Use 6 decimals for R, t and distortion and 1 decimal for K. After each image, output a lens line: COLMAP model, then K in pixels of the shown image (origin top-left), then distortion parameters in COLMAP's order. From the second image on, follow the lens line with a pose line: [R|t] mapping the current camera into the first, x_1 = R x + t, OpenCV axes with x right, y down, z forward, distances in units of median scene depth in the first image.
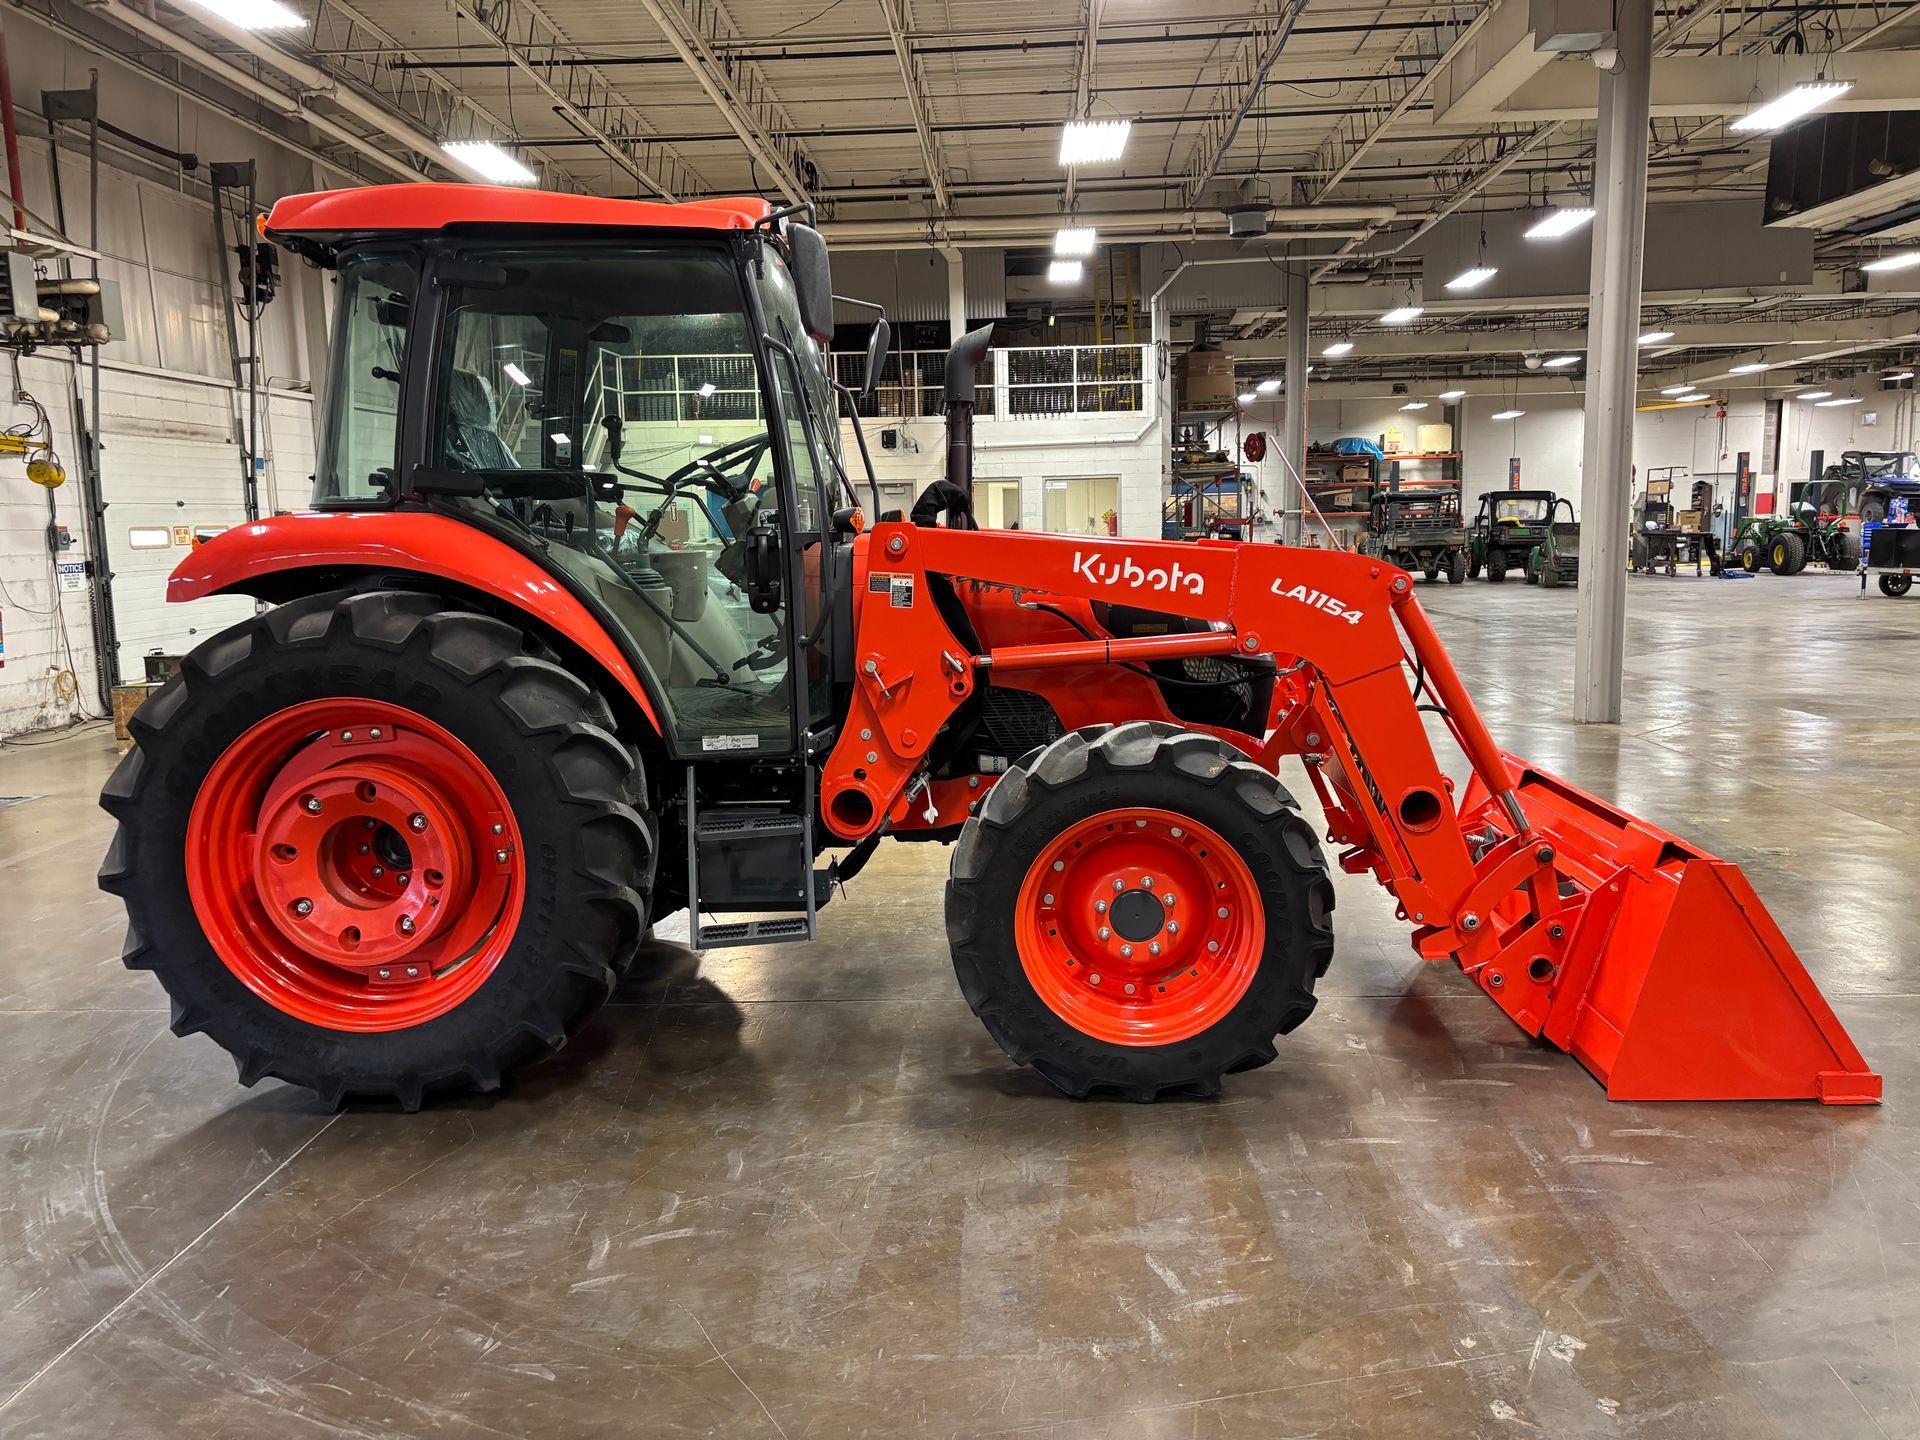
lens RADIAL K [[1450.1, 0, 963.3], [0, 1450.1, 710.3], [0, 0, 1]] dist [0.049697, -0.051851]
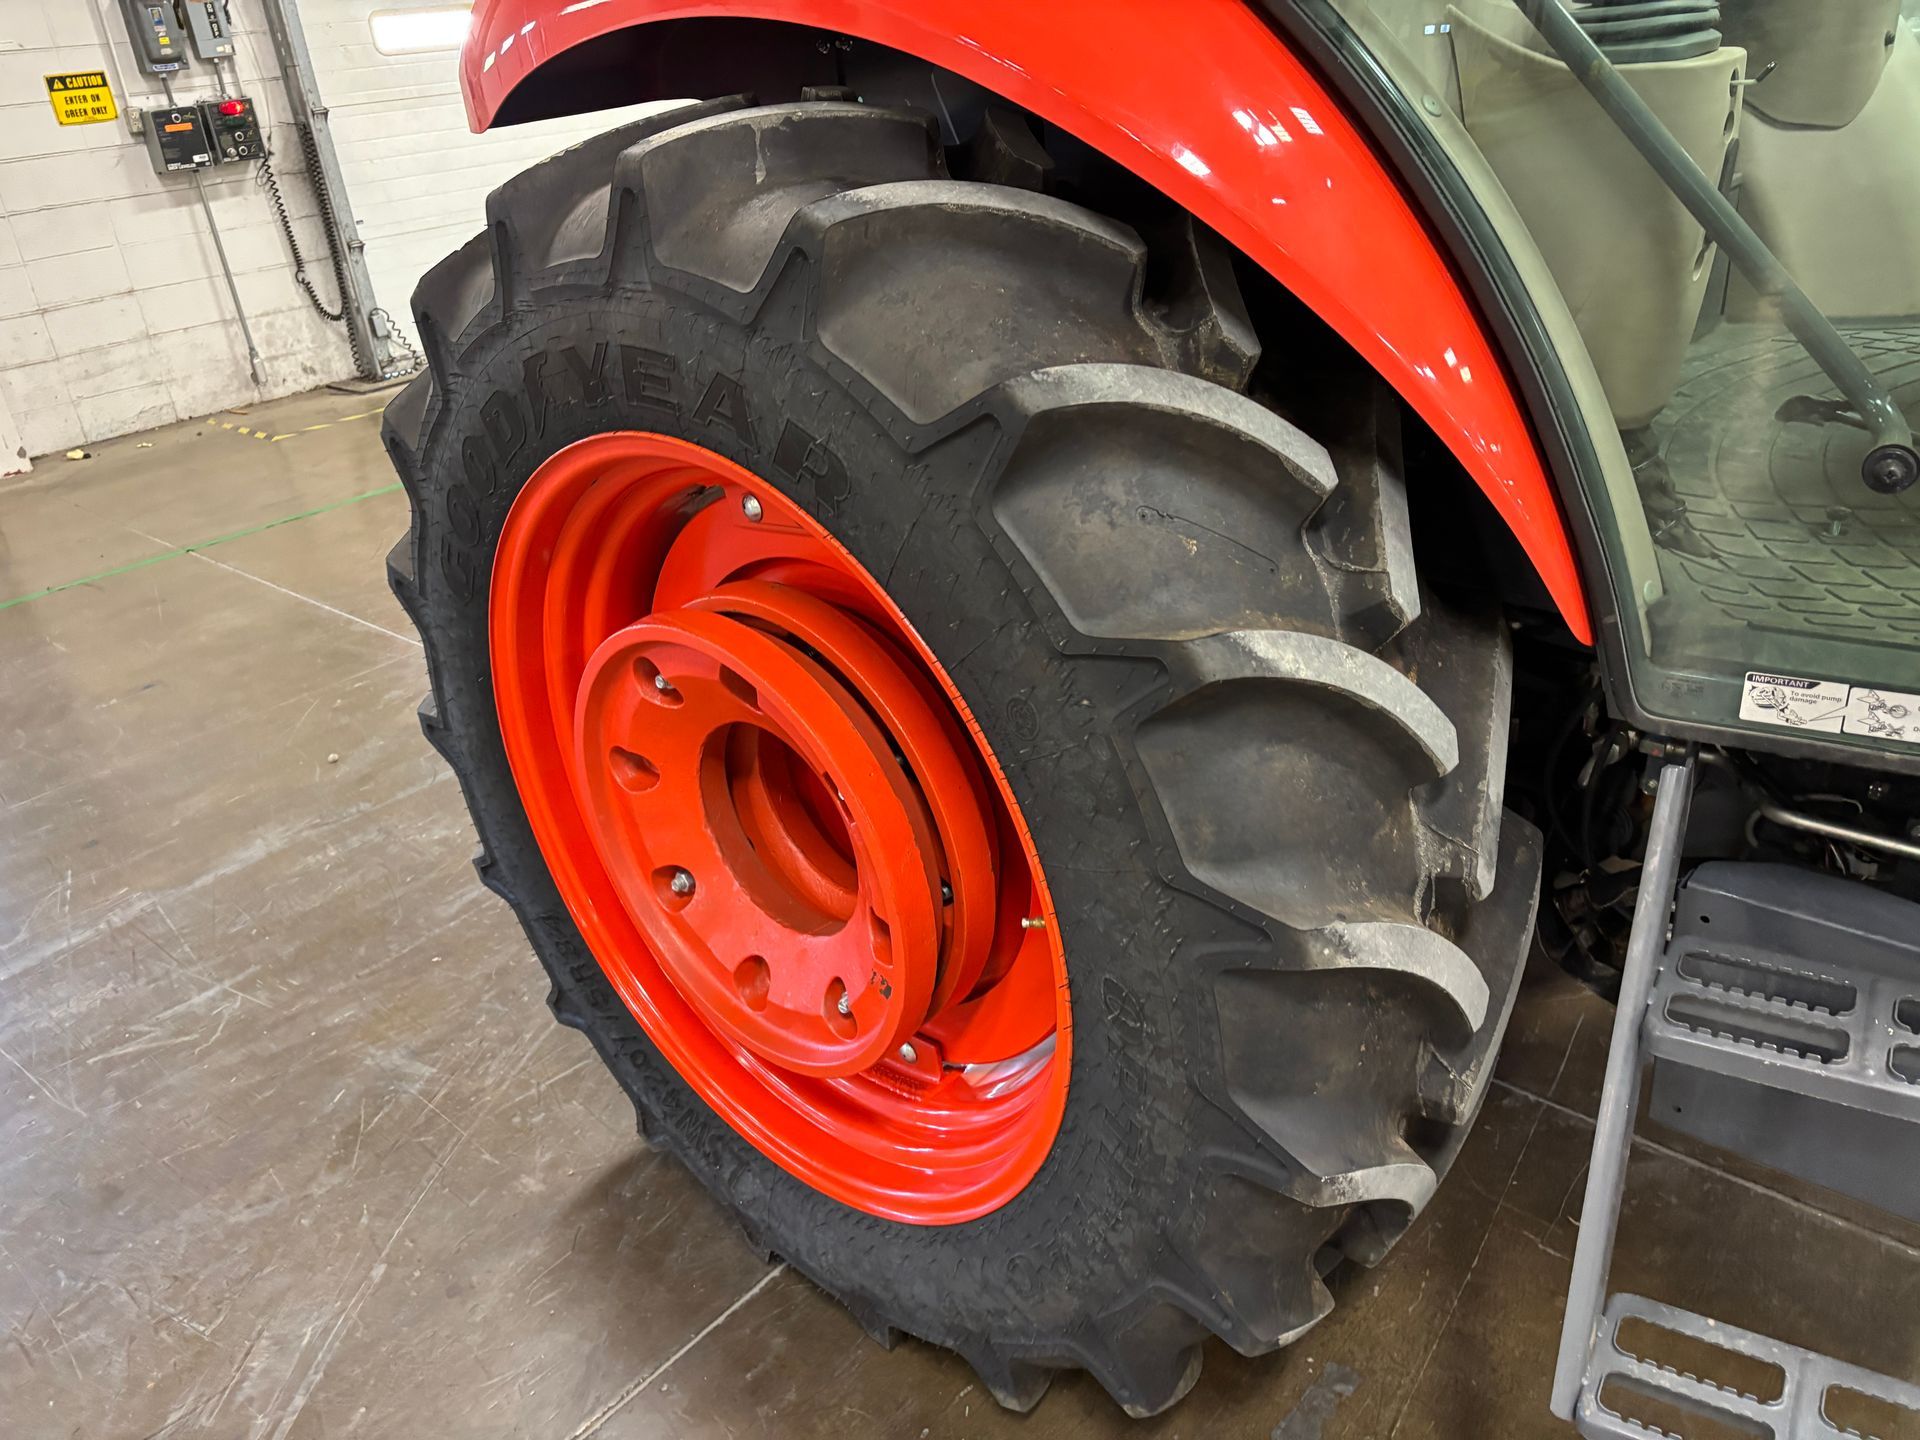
lens RADIAL K [[1450.1, 0, 976.5], [0, 1450.1, 725.9], [0, 0, 1]] dist [0.049697, -0.051851]
pose [[0.775908, 0.241733, -0.582693, -0.138460], [-0.013785, 0.929946, 0.367436, -0.073541], [0.630695, -0.277065, 0.724886, 0.757879]]
